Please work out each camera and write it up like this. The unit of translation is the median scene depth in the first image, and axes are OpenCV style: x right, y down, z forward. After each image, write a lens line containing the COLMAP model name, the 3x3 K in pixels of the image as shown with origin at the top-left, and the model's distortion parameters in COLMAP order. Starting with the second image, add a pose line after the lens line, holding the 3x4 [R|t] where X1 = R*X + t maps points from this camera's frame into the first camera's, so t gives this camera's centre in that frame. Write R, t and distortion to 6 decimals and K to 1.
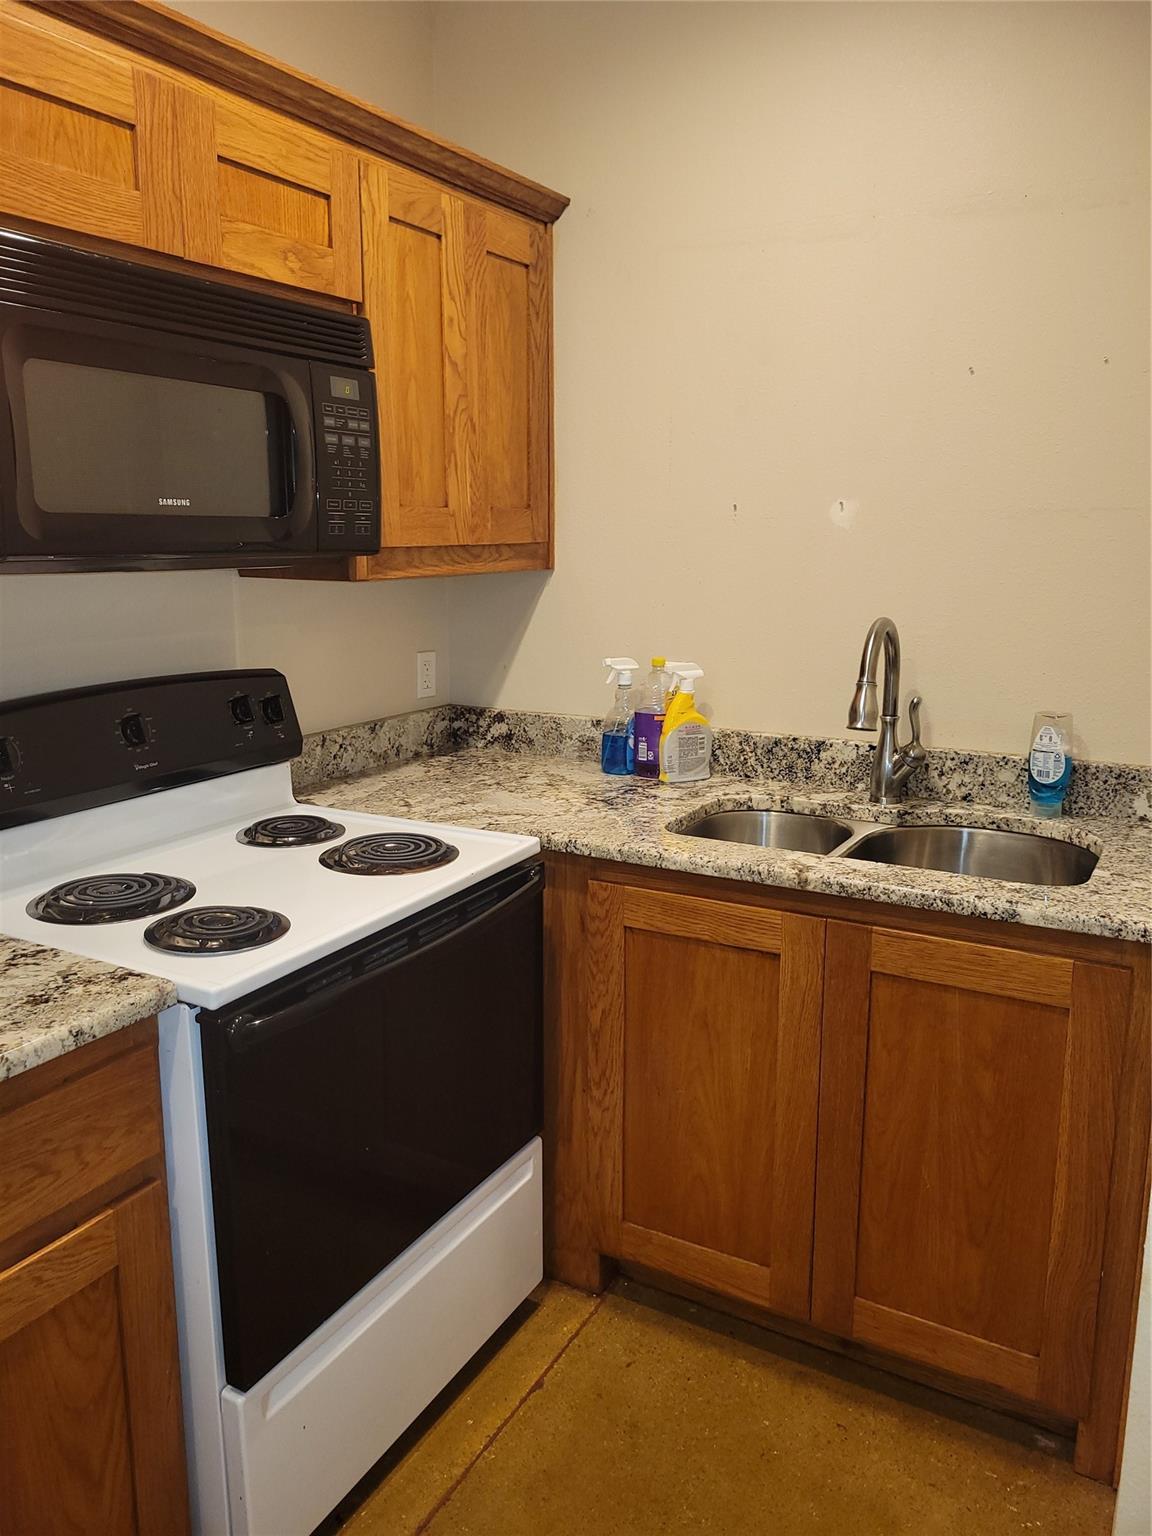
lens RADIAL K [[1155.9, 0, 574.4], [0, 1155.9, 769.9], [0, 0, 1]] dist [0.057189, -0.041521]
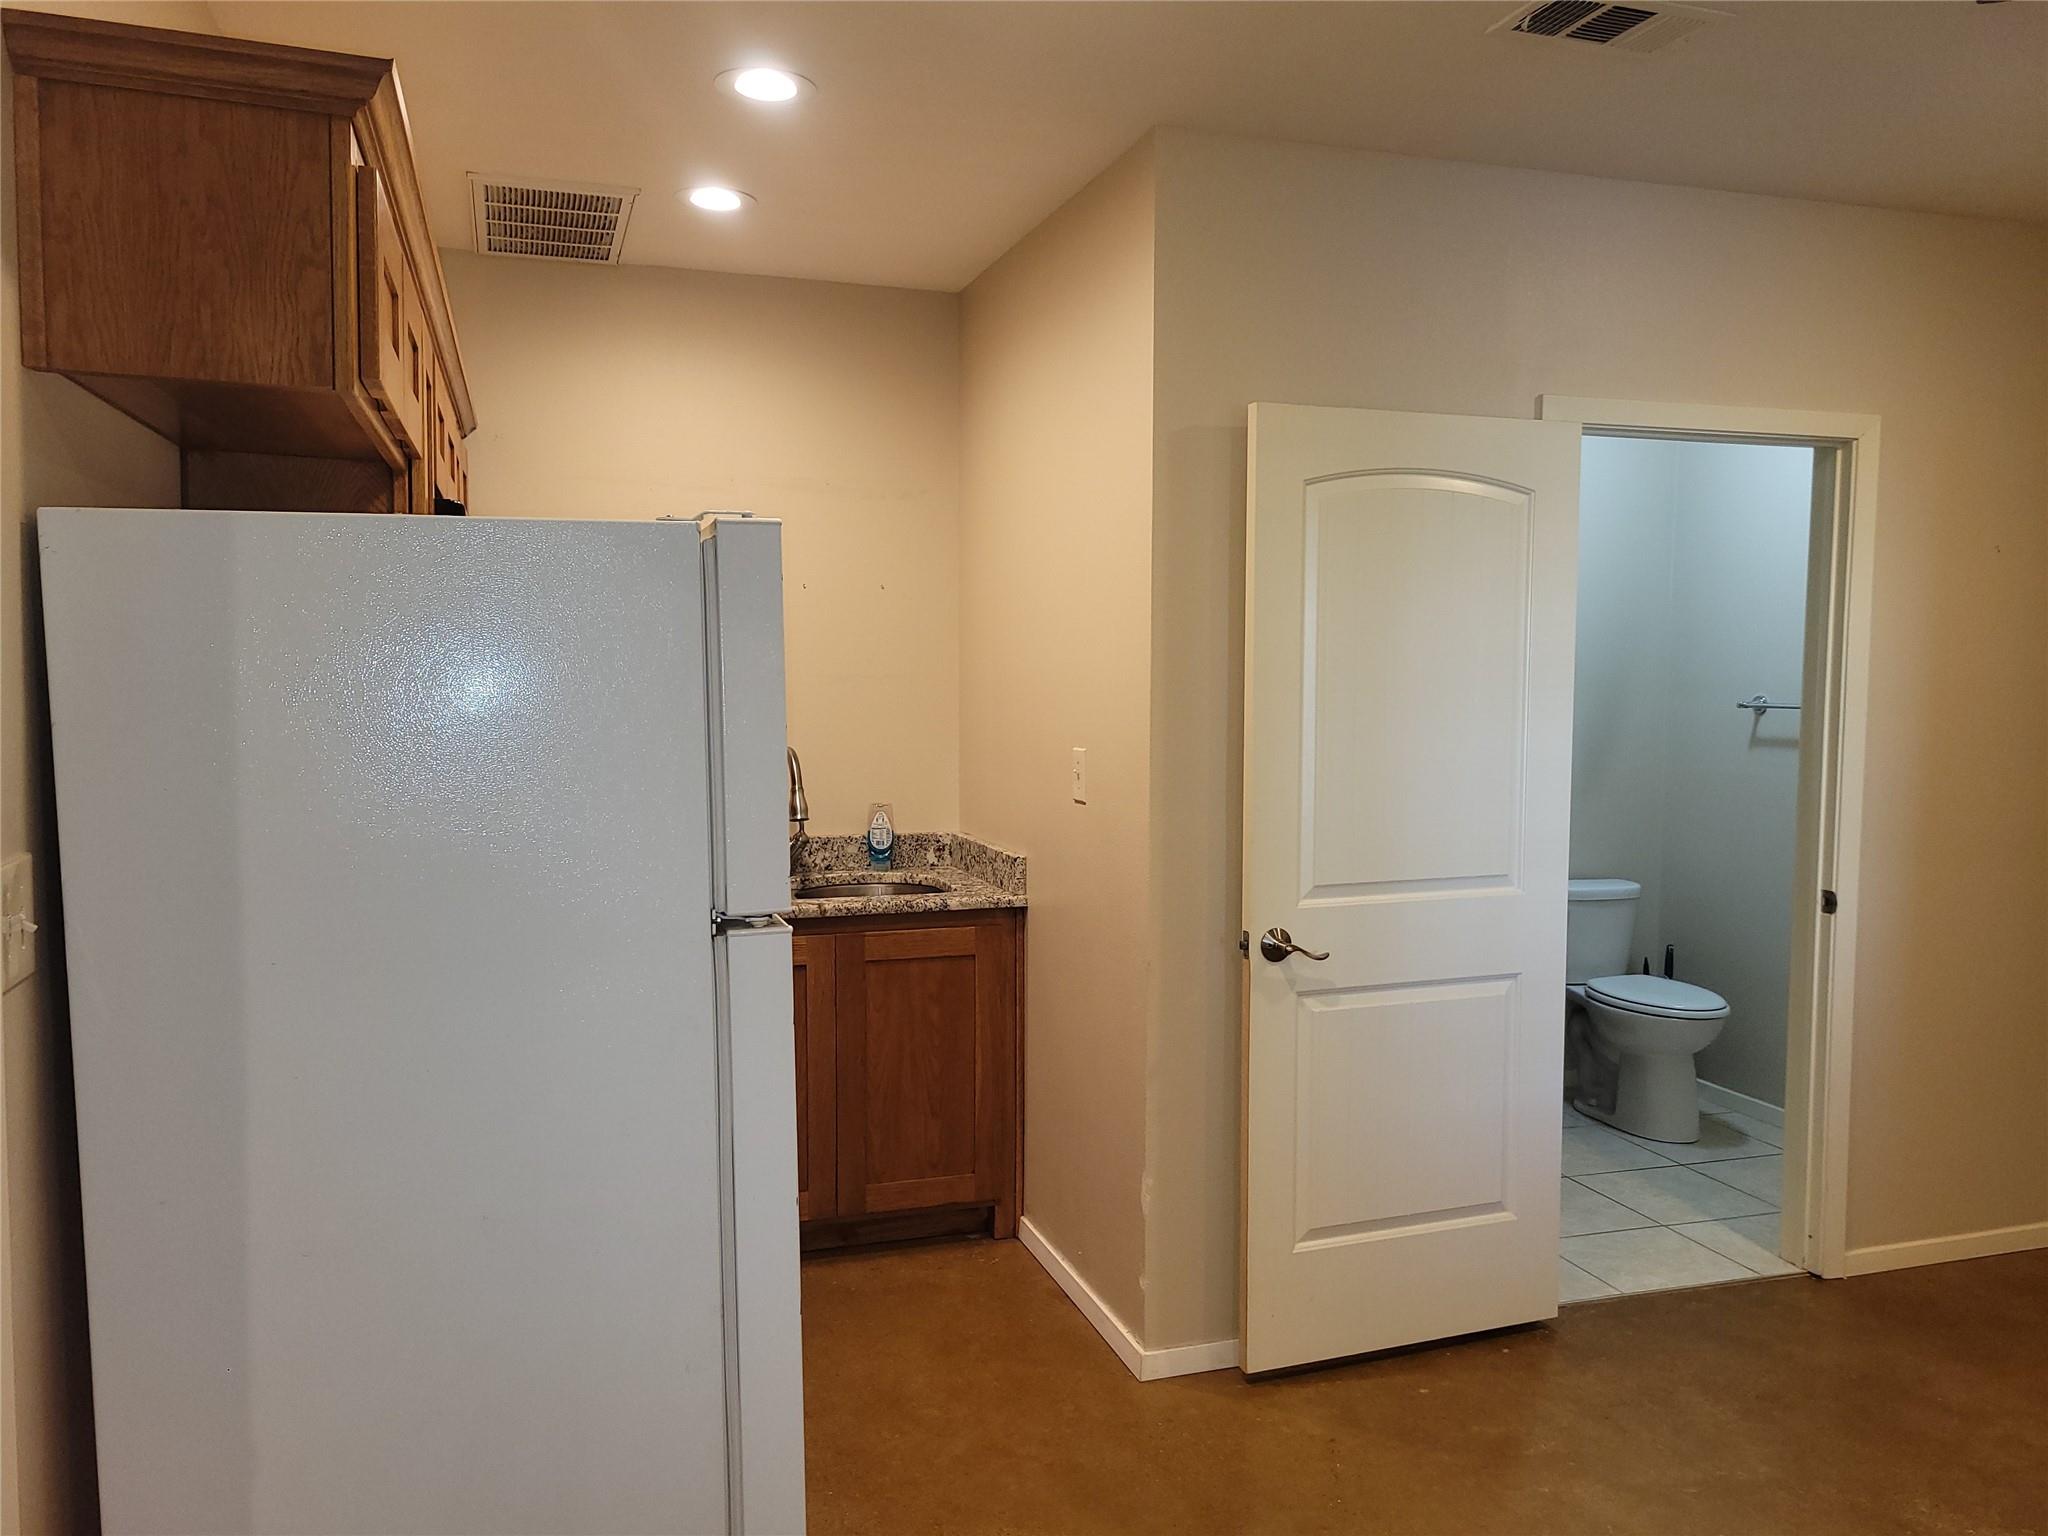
lens RADIAL K [[1541.2, 0, 1030.2], [0, 1541.2, 763.7], [0, 0, 1]] dist [0.057189, -0.041521]
pose [[0.673638, -0.044901, 0.737696, -1.097299], [0.148433, 0.986034, -0.075527, 0.095061], [-0.724002, 0.160376, 0.670895, -0.605566]]
